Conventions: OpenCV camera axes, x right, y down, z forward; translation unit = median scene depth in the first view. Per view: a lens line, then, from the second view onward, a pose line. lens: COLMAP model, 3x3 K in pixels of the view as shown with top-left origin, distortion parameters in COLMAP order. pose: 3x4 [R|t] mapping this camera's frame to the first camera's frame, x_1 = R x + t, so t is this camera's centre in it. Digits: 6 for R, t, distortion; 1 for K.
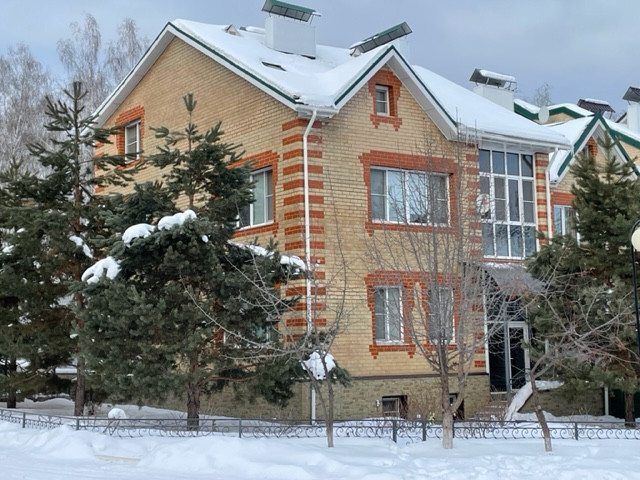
lens RADIAL K [[1046.8, 0, 320.0], [0, 1046.8, 240.0], [0, 0, 1]] dist [0.031705, 0.056495]
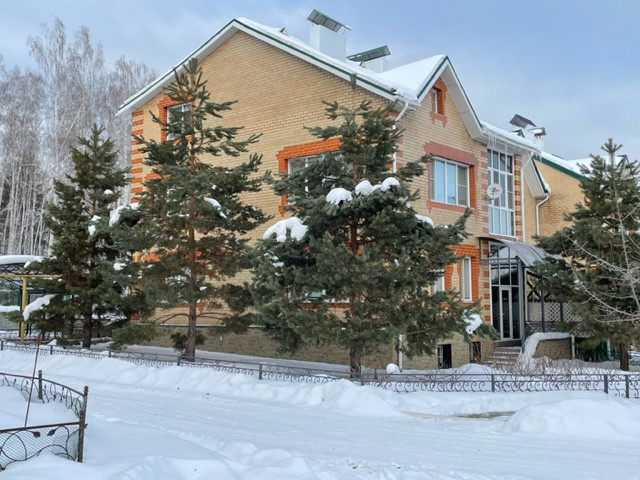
lens RADIAL K [[731.8, 0, 320.0], [0, 731.8, 240.0], [0, 0, 1]] dist [0.028105, 0.039211]
pose [[0.963464, 0.039621, 0.264891, -0.278201], [-0.045755, 0.998808, 0.017026, 0.018420], [-0.263901, -0.028524, 0.964128, 0.205533]]
